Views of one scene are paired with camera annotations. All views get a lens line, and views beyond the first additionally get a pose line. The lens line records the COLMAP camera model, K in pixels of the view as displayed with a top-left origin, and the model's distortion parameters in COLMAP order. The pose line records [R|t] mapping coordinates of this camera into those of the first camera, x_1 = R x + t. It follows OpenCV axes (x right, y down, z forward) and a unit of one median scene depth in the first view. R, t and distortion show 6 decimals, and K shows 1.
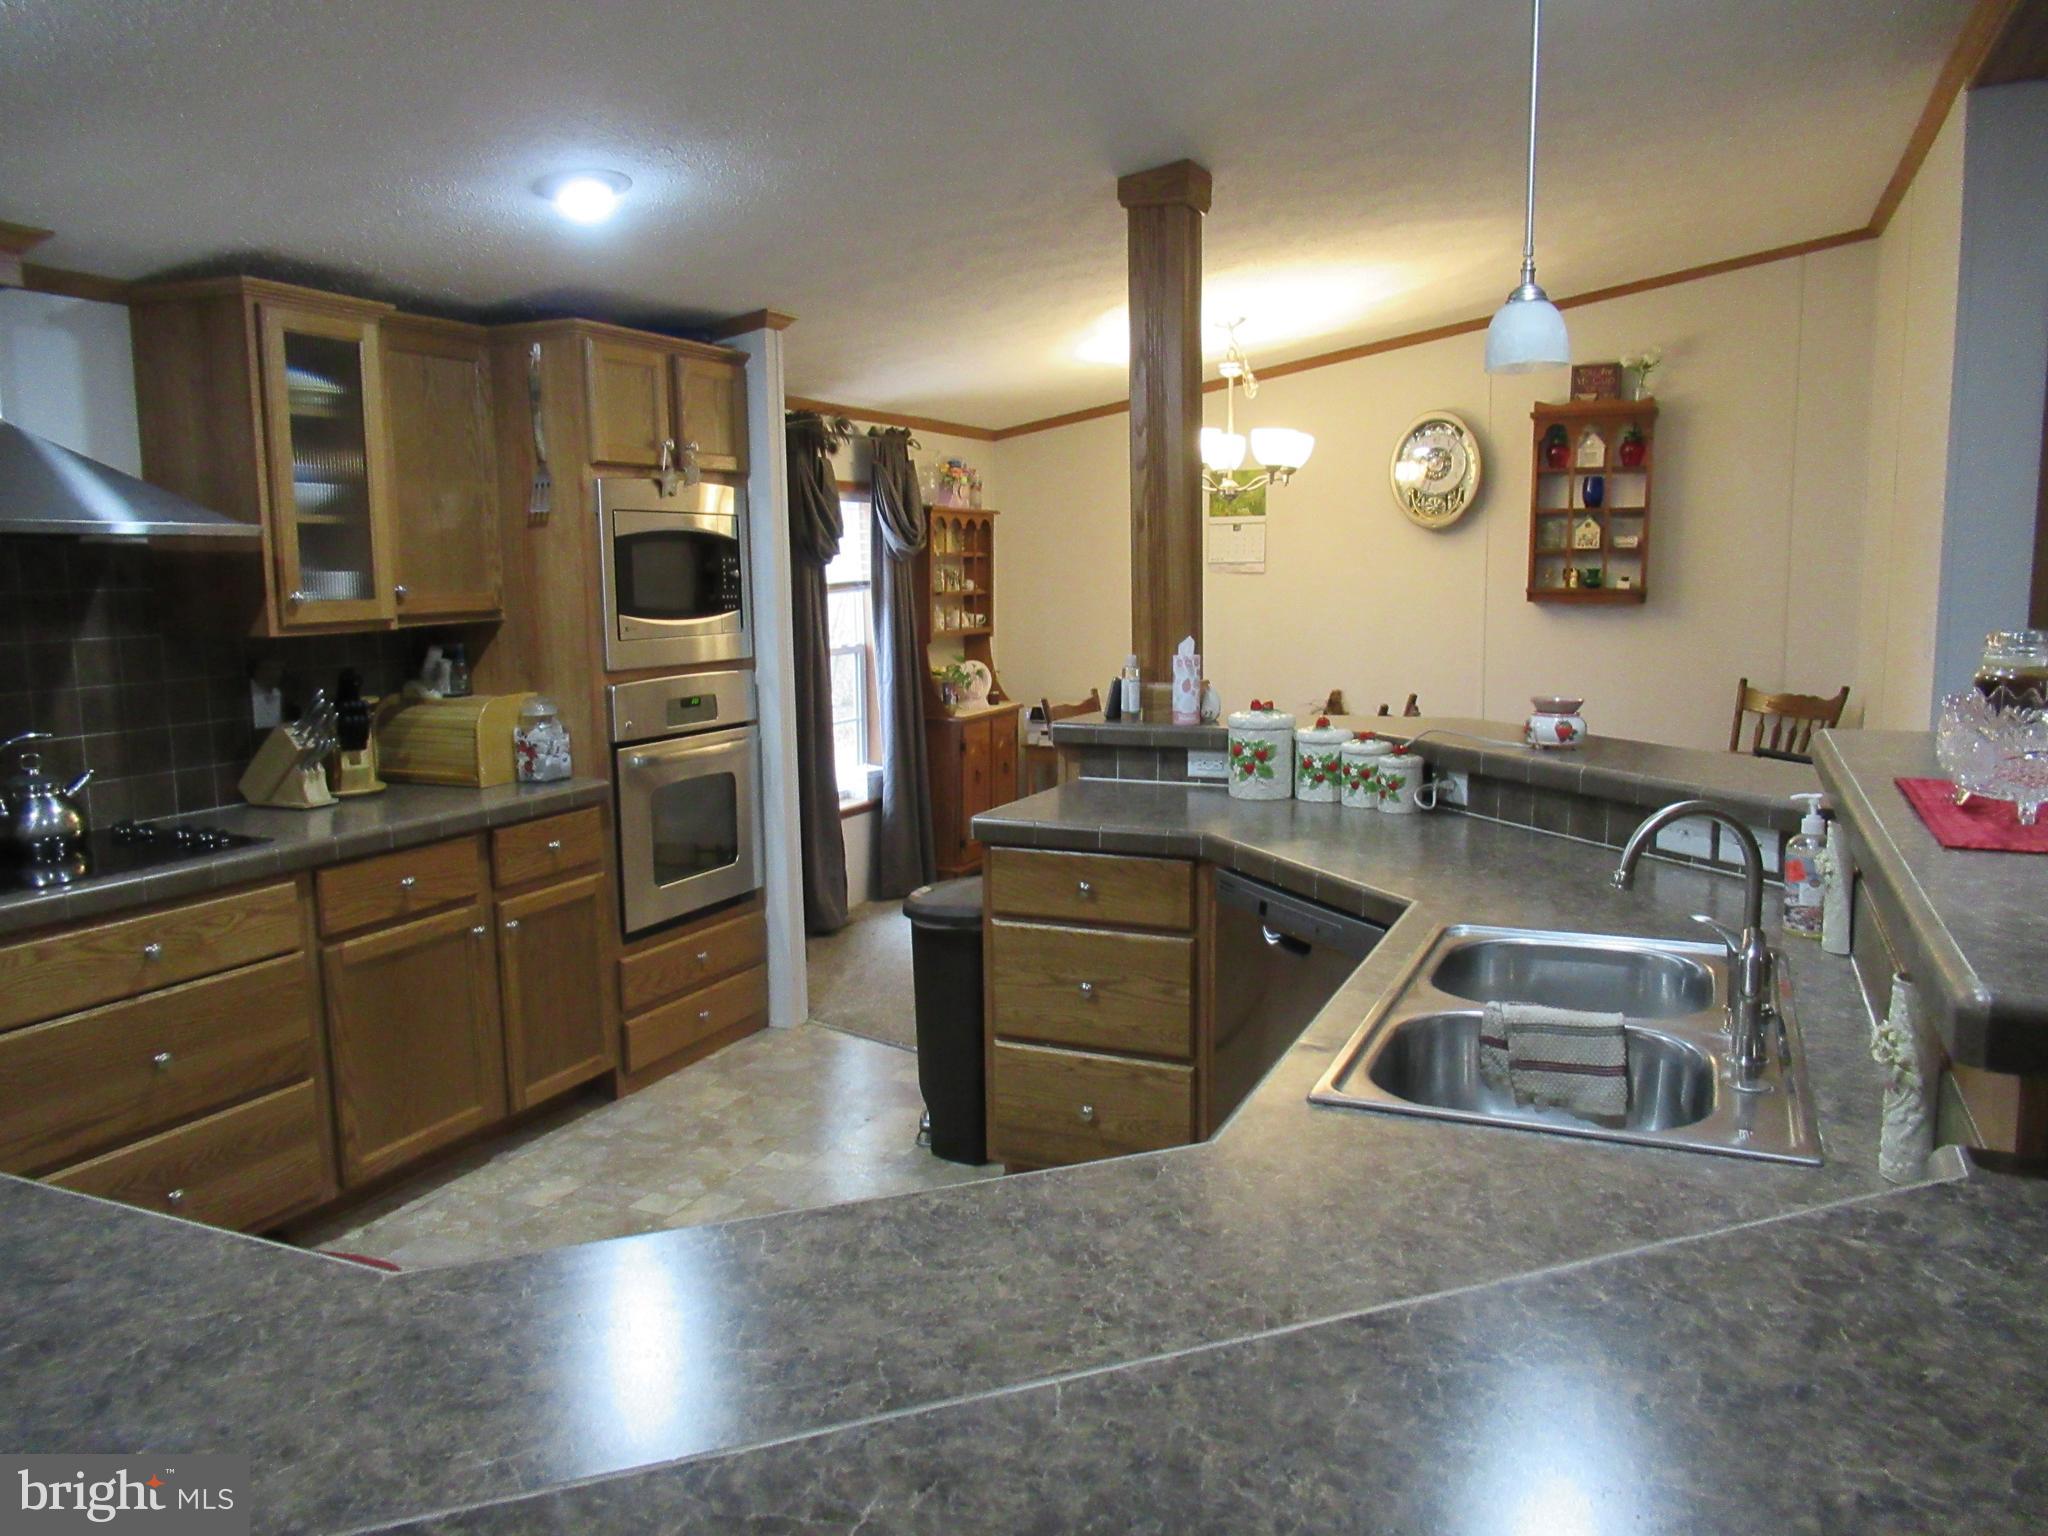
lens RADIAL K [[1524.6, 0, 1014.1], [0, 1524.6, 778.8], [0, 0, 1]] dist [-0.004959, 0.004677]
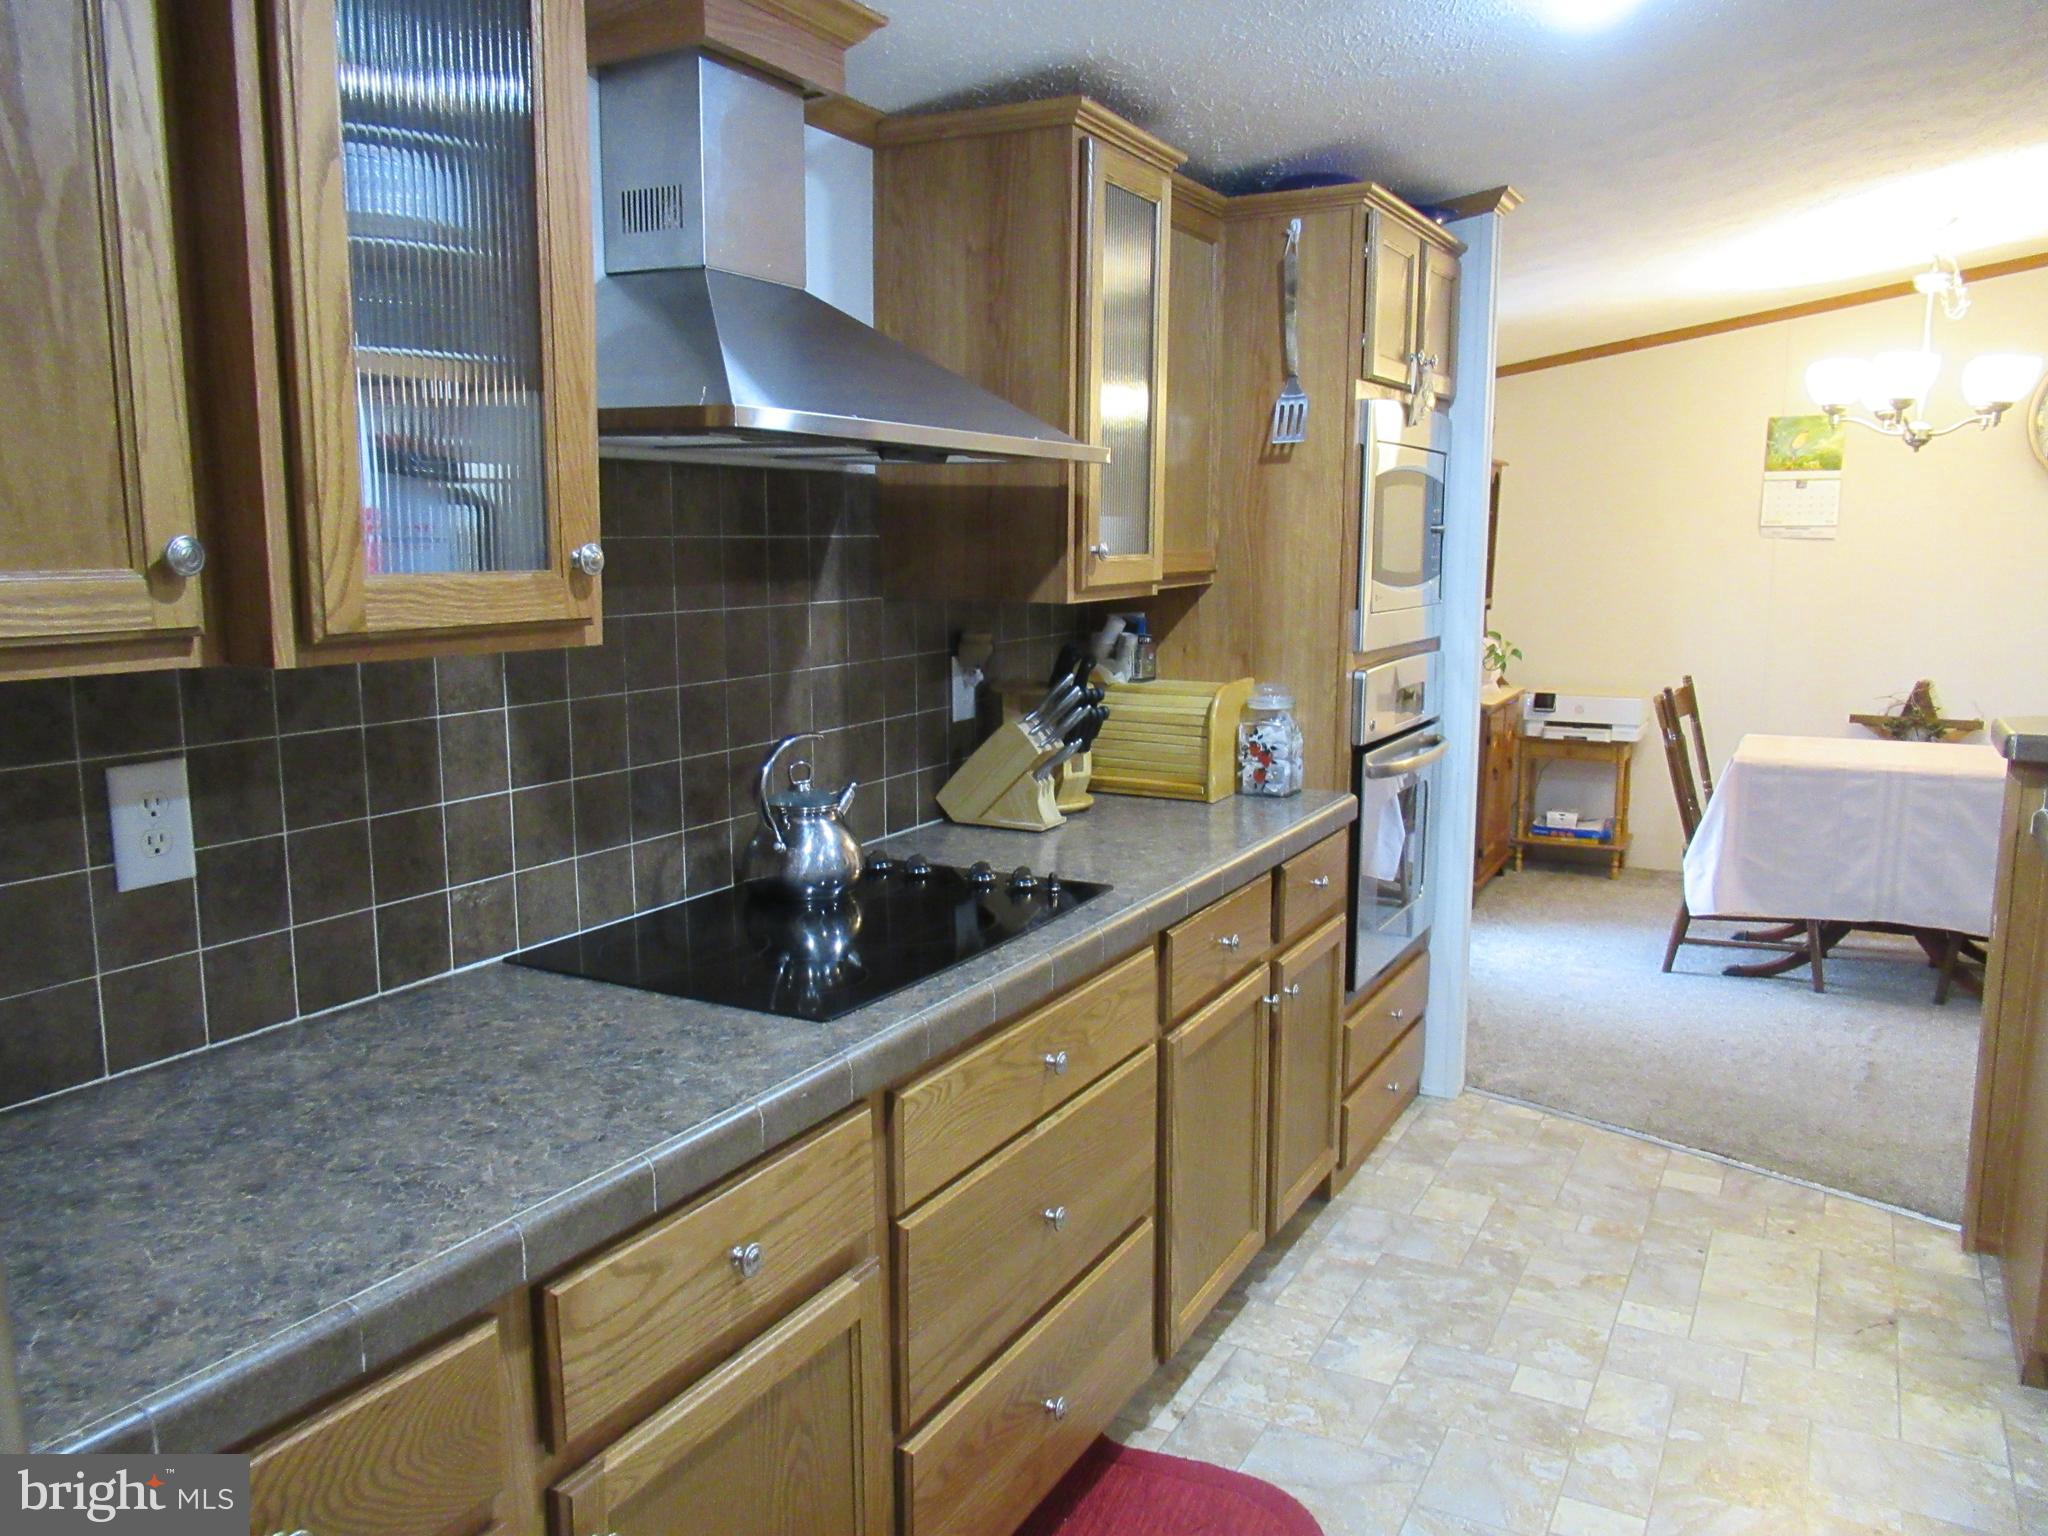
lens RADIAL K [[1524.6, 0, 1030.5], [0, 1524.6, 782.5], [0, 0, 1]] dist [-0.004959, 0.004677]
pose [[0.997309, 0.024129, -0.069234, -0.388765], [-0.022377, 0.999413, 0.025958, -0.022359], [0.069820, -0.024339, 0.997263, 0.229745]]
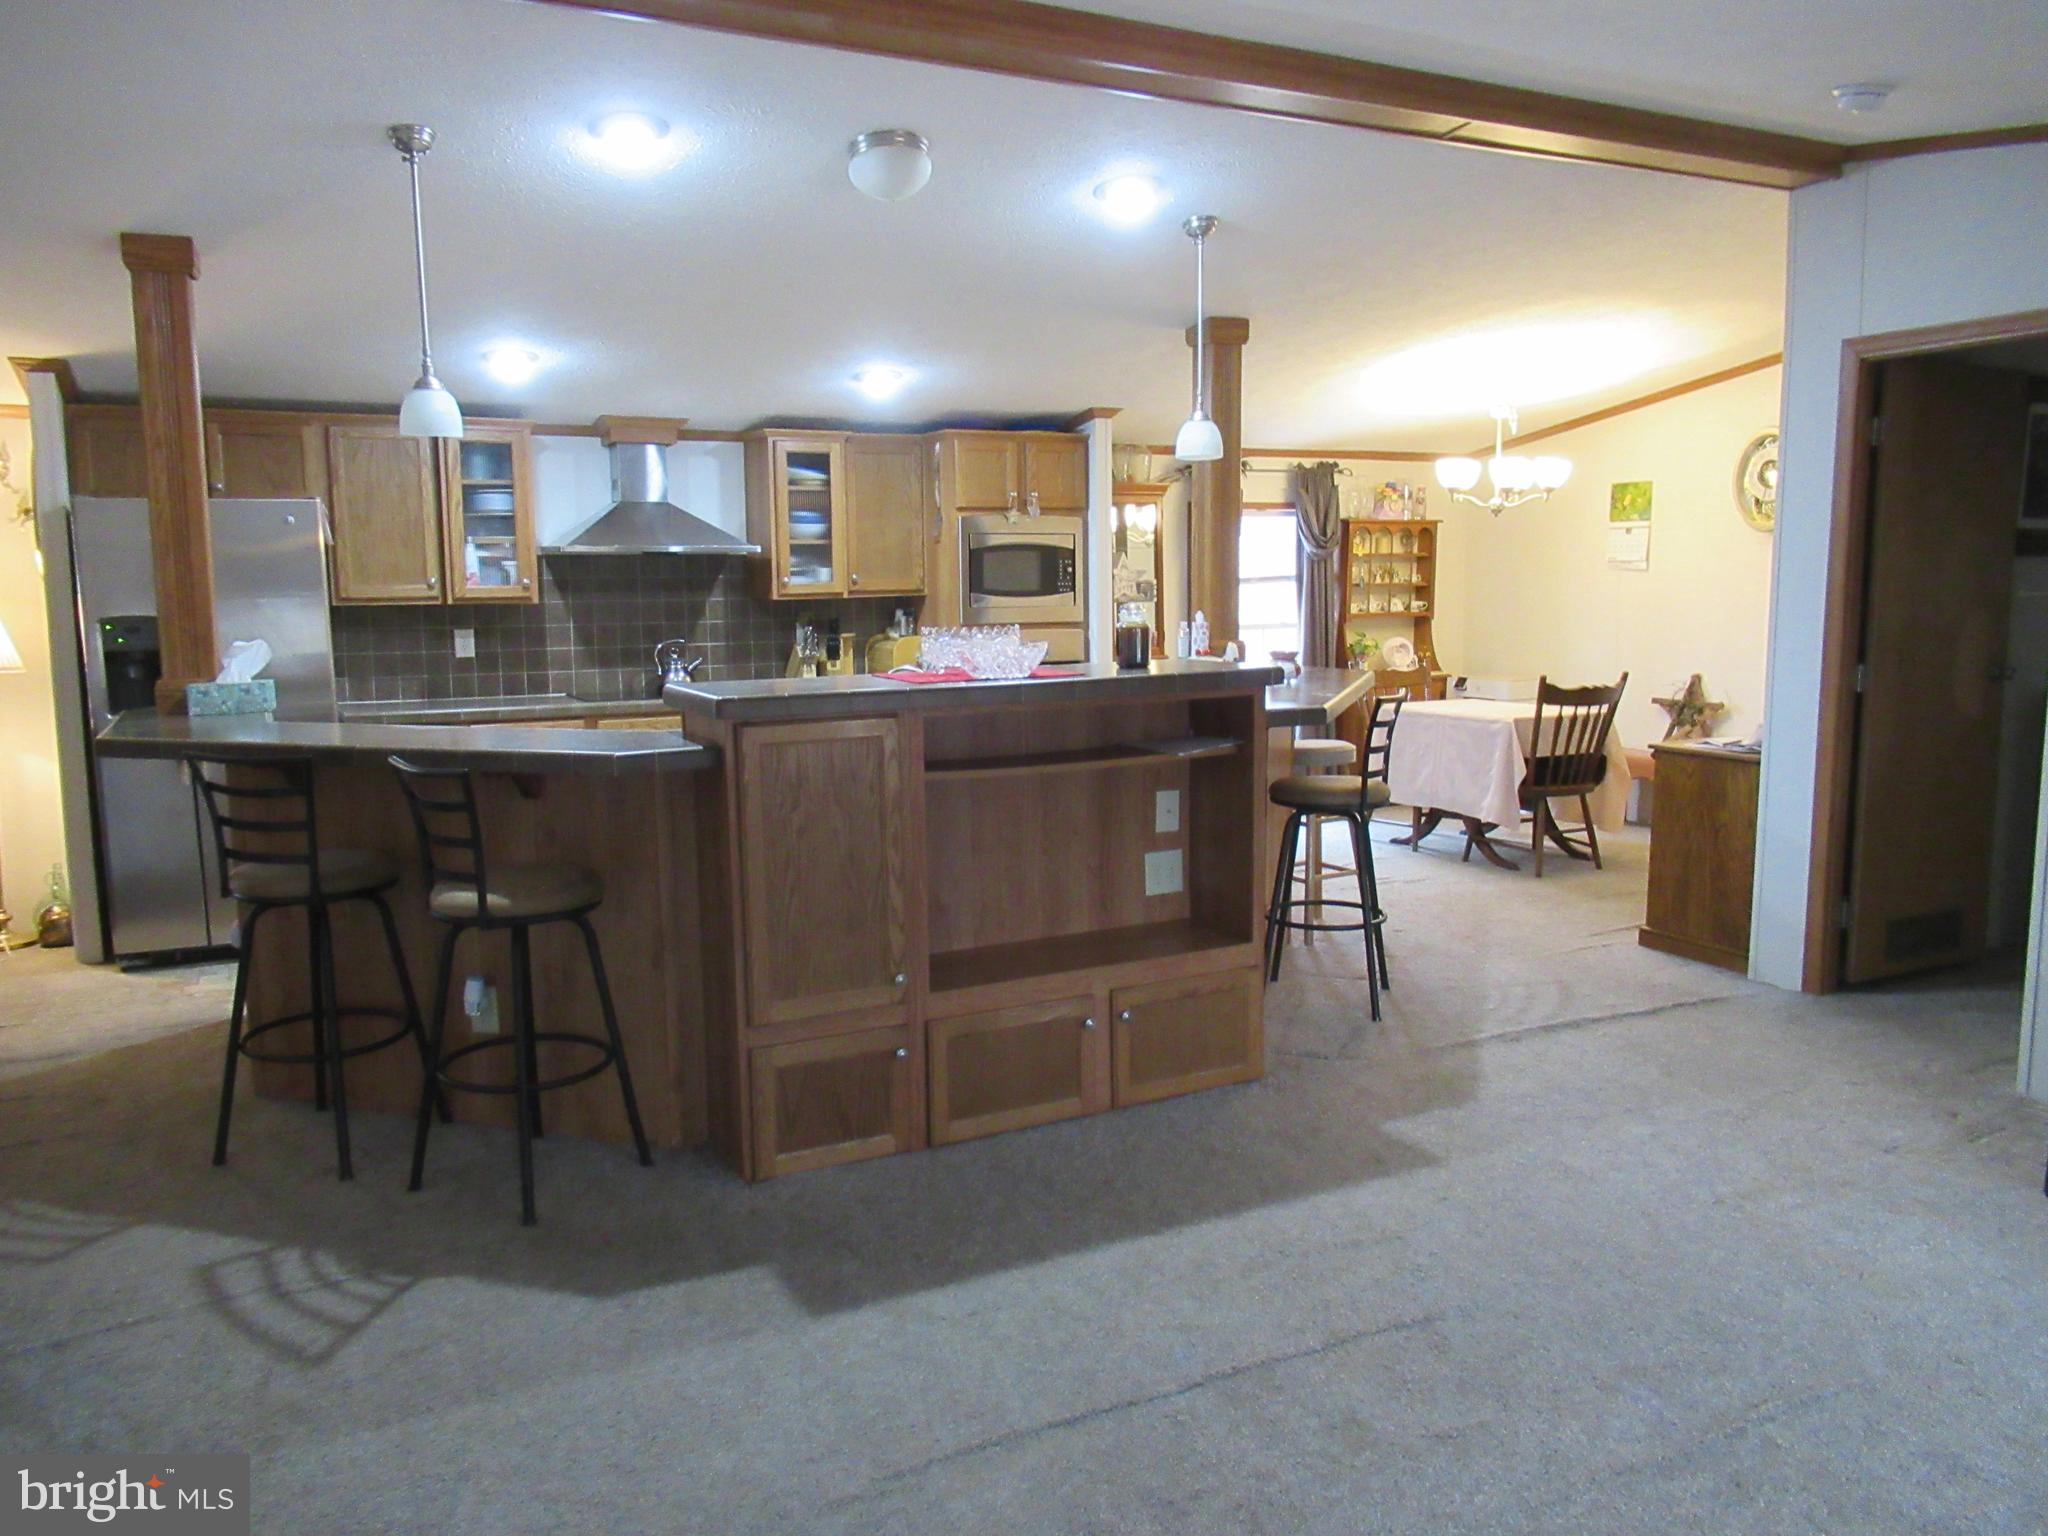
lens RADIAL K [[1524.6, 0, 1023.9], [0, 1524.6, 776.3], [0, 0, 1]] dist [-0.004959, 0.004677]
pose [[0.786381, 0.087859, -0.611462, 0.923246], [-0.085277, 0.995797, 0.033411, 0.041638], [0.611827, 0.025870, 0.790568, -0.369331]]
